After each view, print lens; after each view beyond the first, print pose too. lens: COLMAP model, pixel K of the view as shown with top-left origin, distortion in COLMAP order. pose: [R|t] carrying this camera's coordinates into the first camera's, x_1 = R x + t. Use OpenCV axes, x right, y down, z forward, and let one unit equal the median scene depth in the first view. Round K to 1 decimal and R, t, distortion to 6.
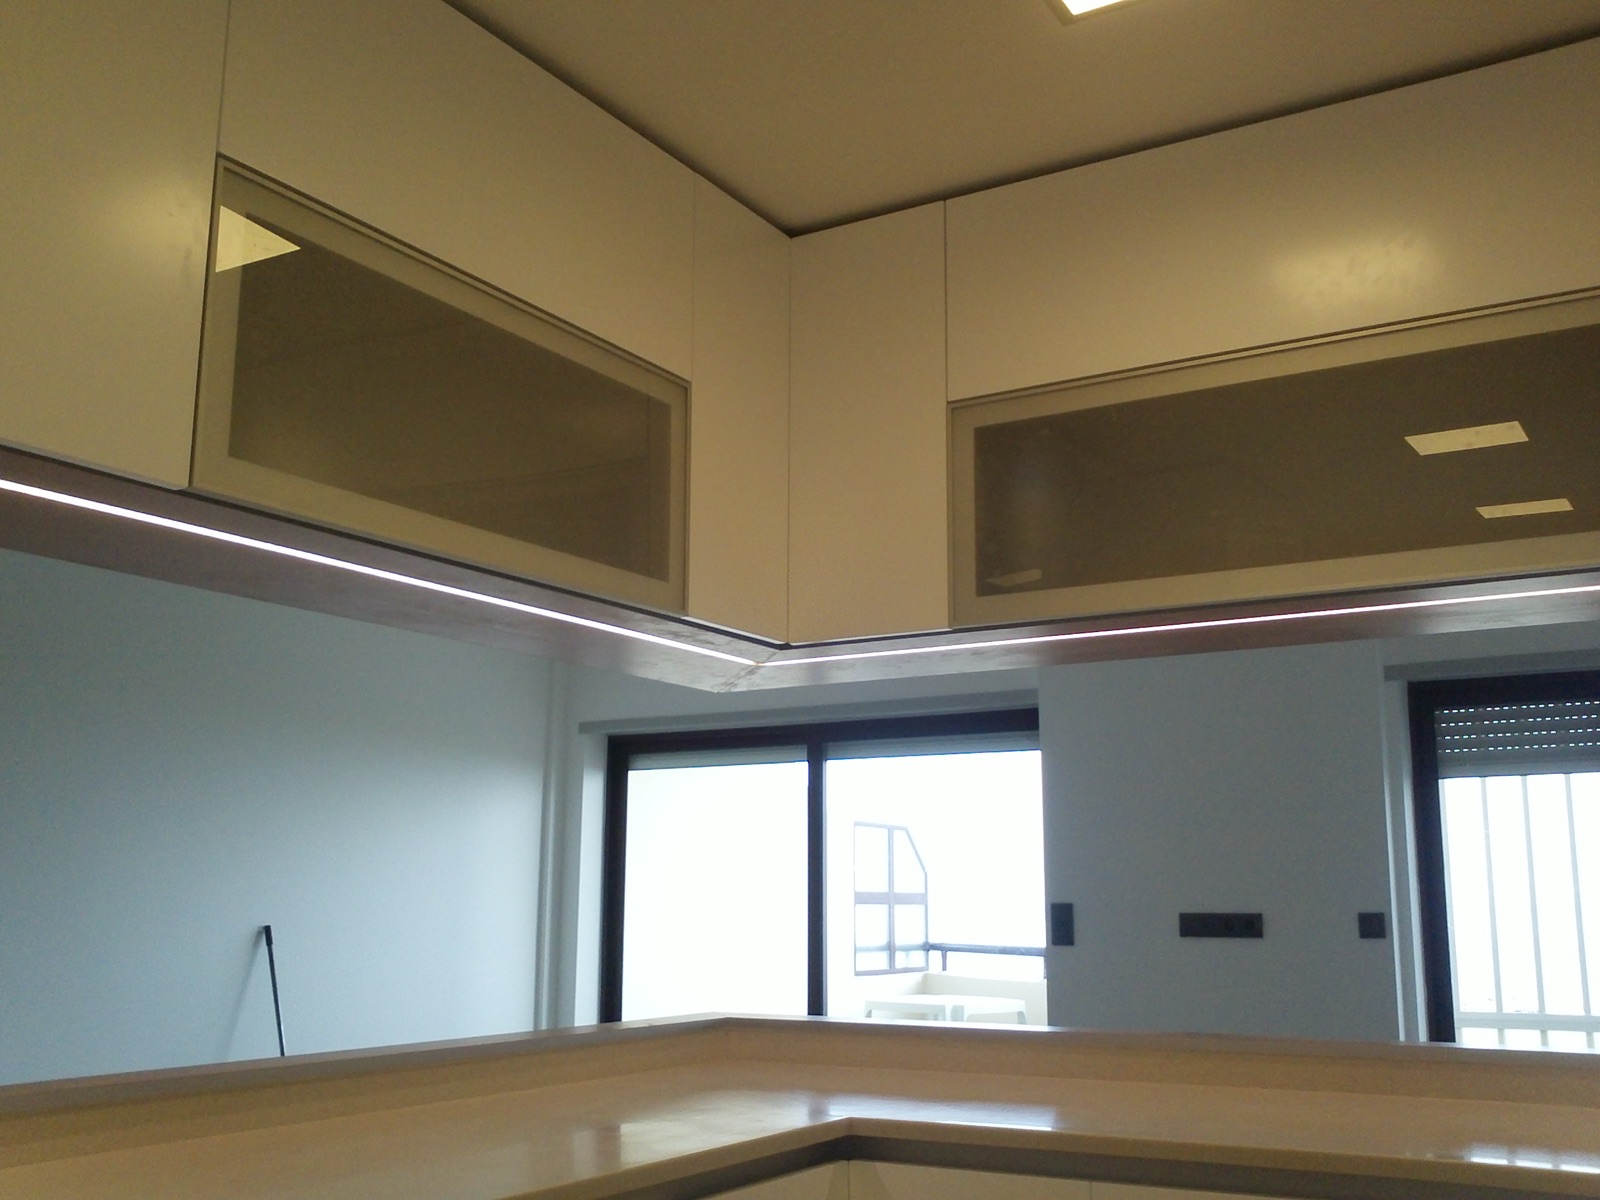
lens RADIAL K [[1640.6, 0, 775.2], [0, 1640.6, 551.1], [0, 0, 1]] dist [-0.003108, 0.000000]
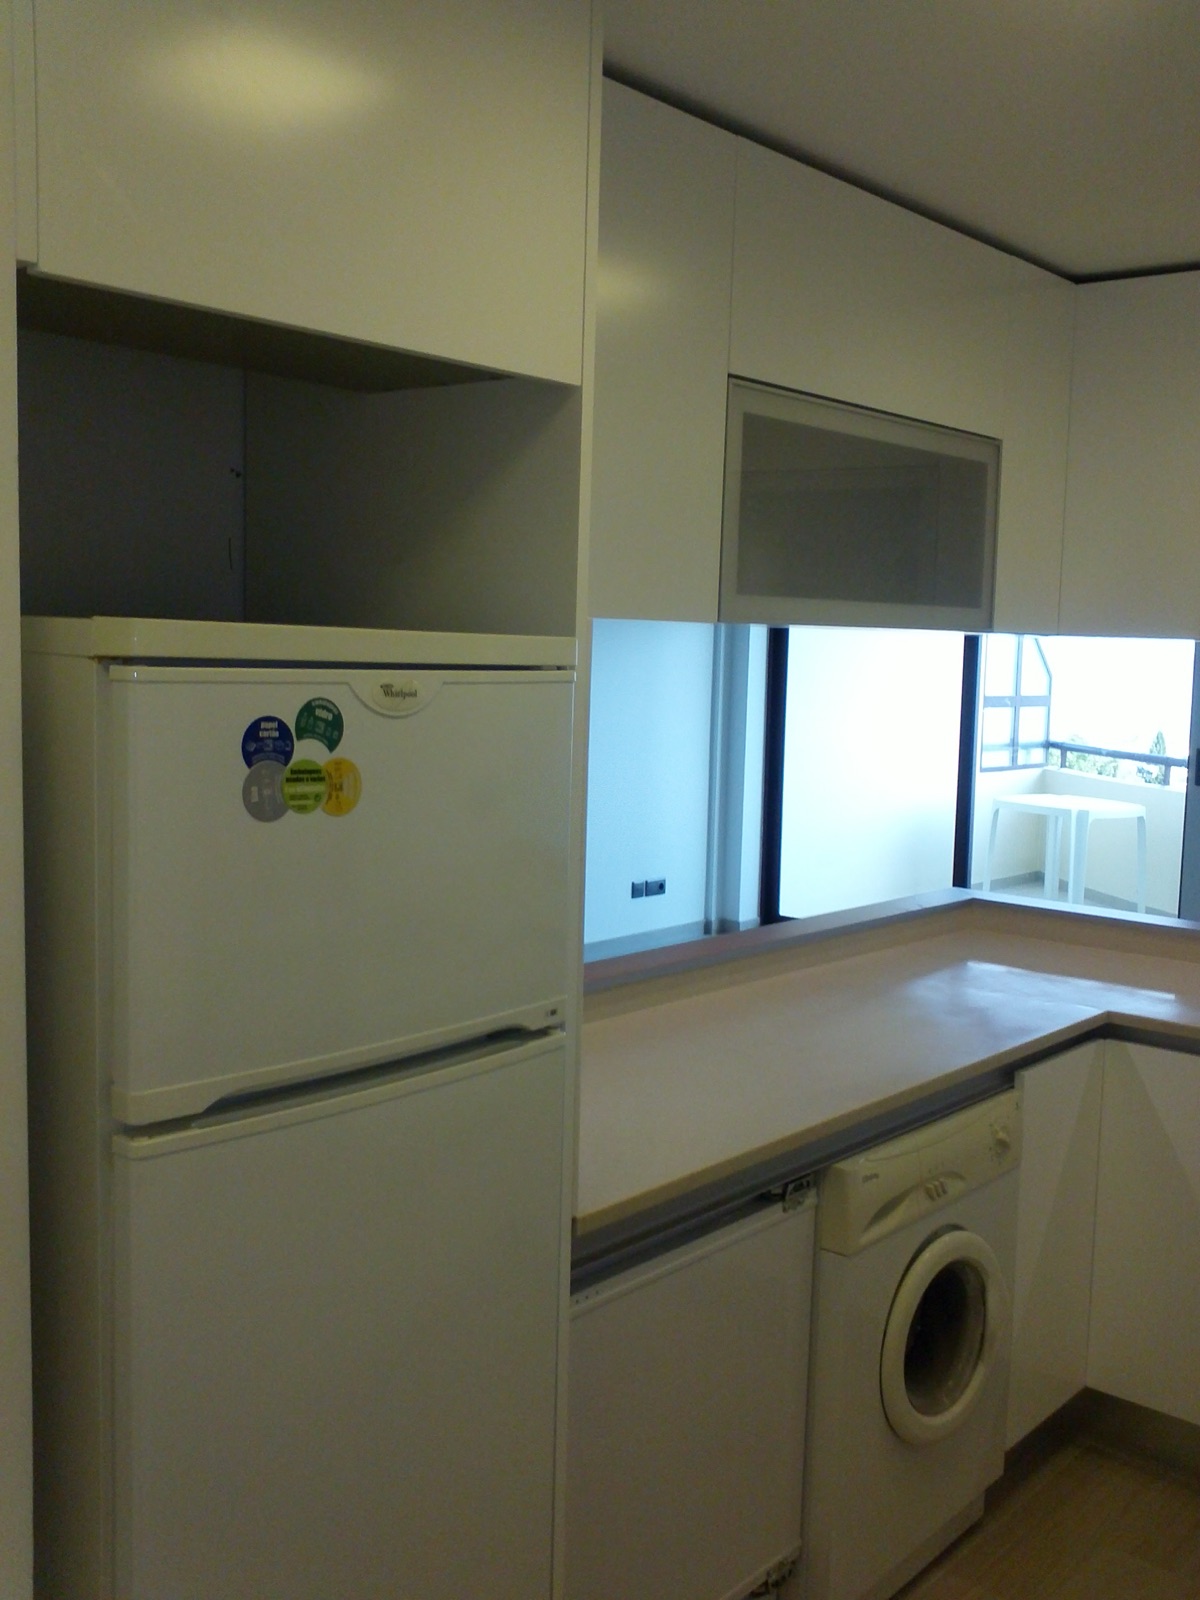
lens RADIAL K [[1640.6, 0, 566.7], [0, 1640.6, 745.9], [0, 0, 1]] dist [-0.003108, 0.000000]
pose [[0.985307, 0.042068, -0.165533, -0.074308], [0.005092, 0.961526, 0.274666, -0.103088], [0.170719, -0.271473, 0.947184, -0.138263]]
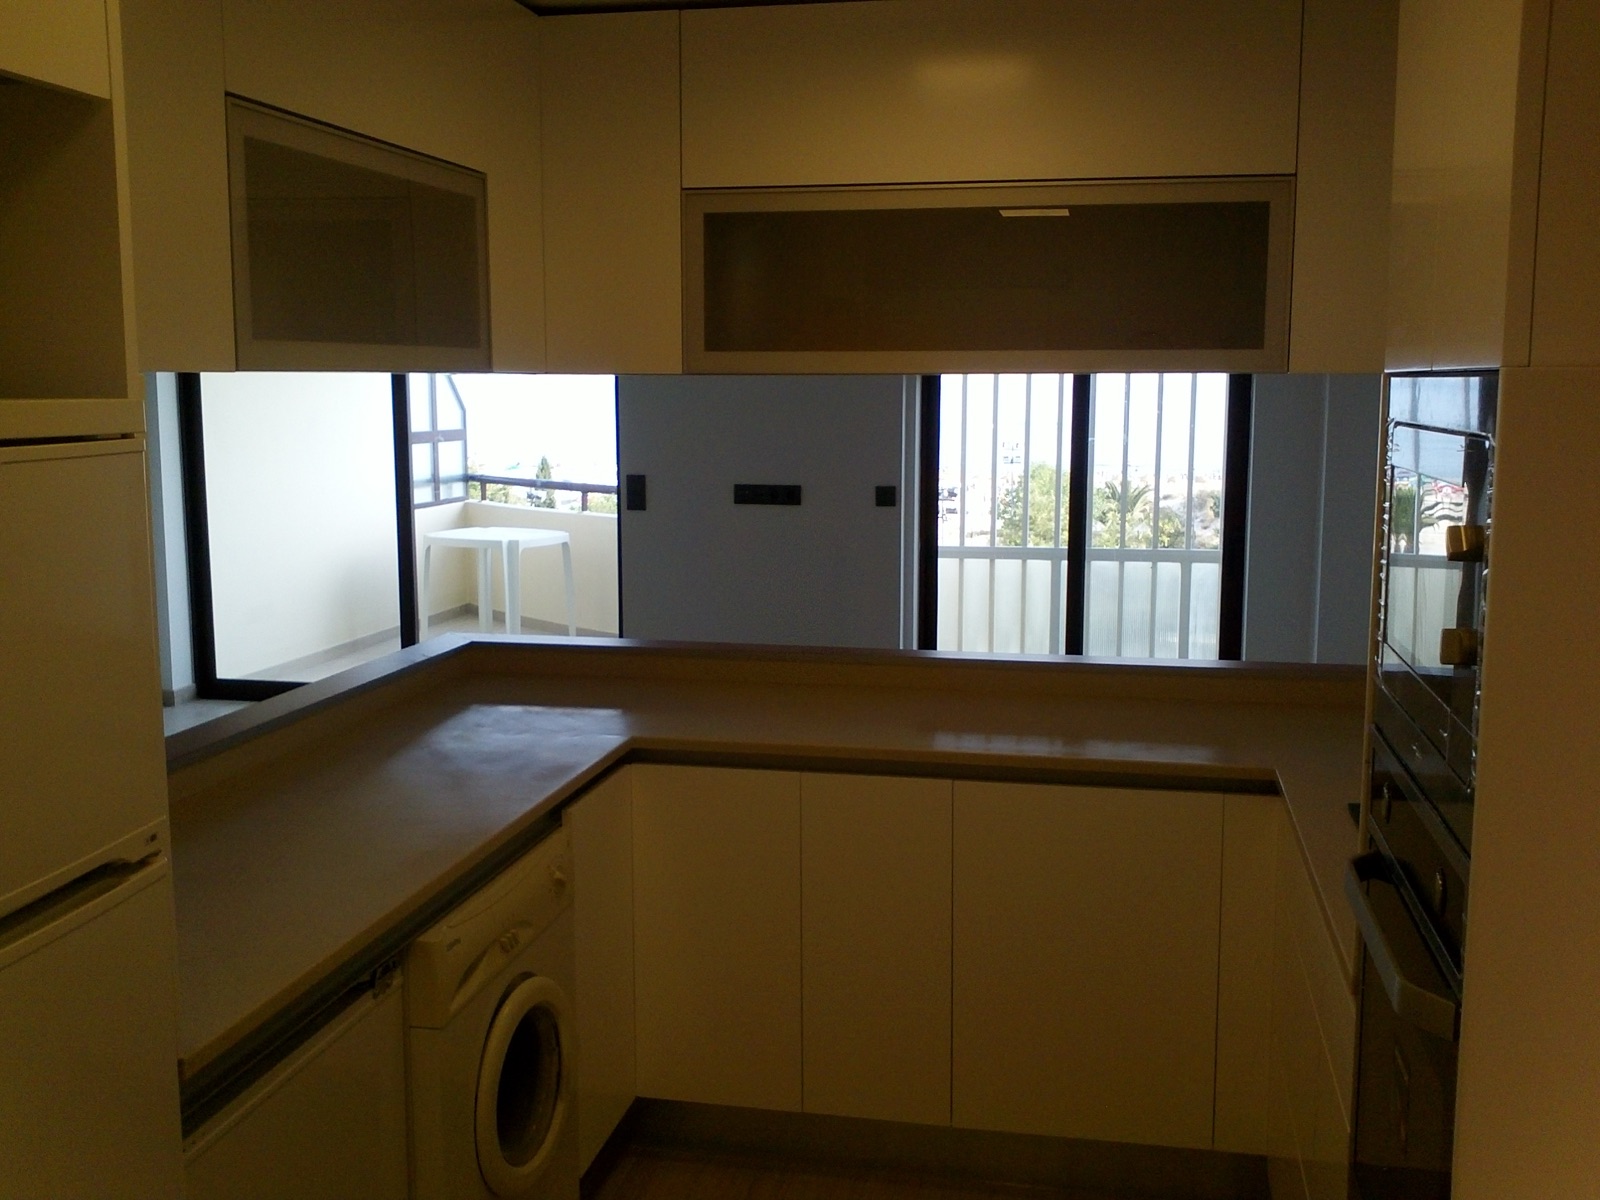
lens RADIAL K [[1640.6, 0, 791.3], [0, 1640.6, 583.8], [0, 0, 1]] dist [-0.003108, 0.000000]
pose [[0.944577, -0.041716, 0.325629, -0.113769], [-0.068025, 0.945495, 0.318452, -0.100672], [-0.321165, -0.322953, 0.890255, -0.116292]]
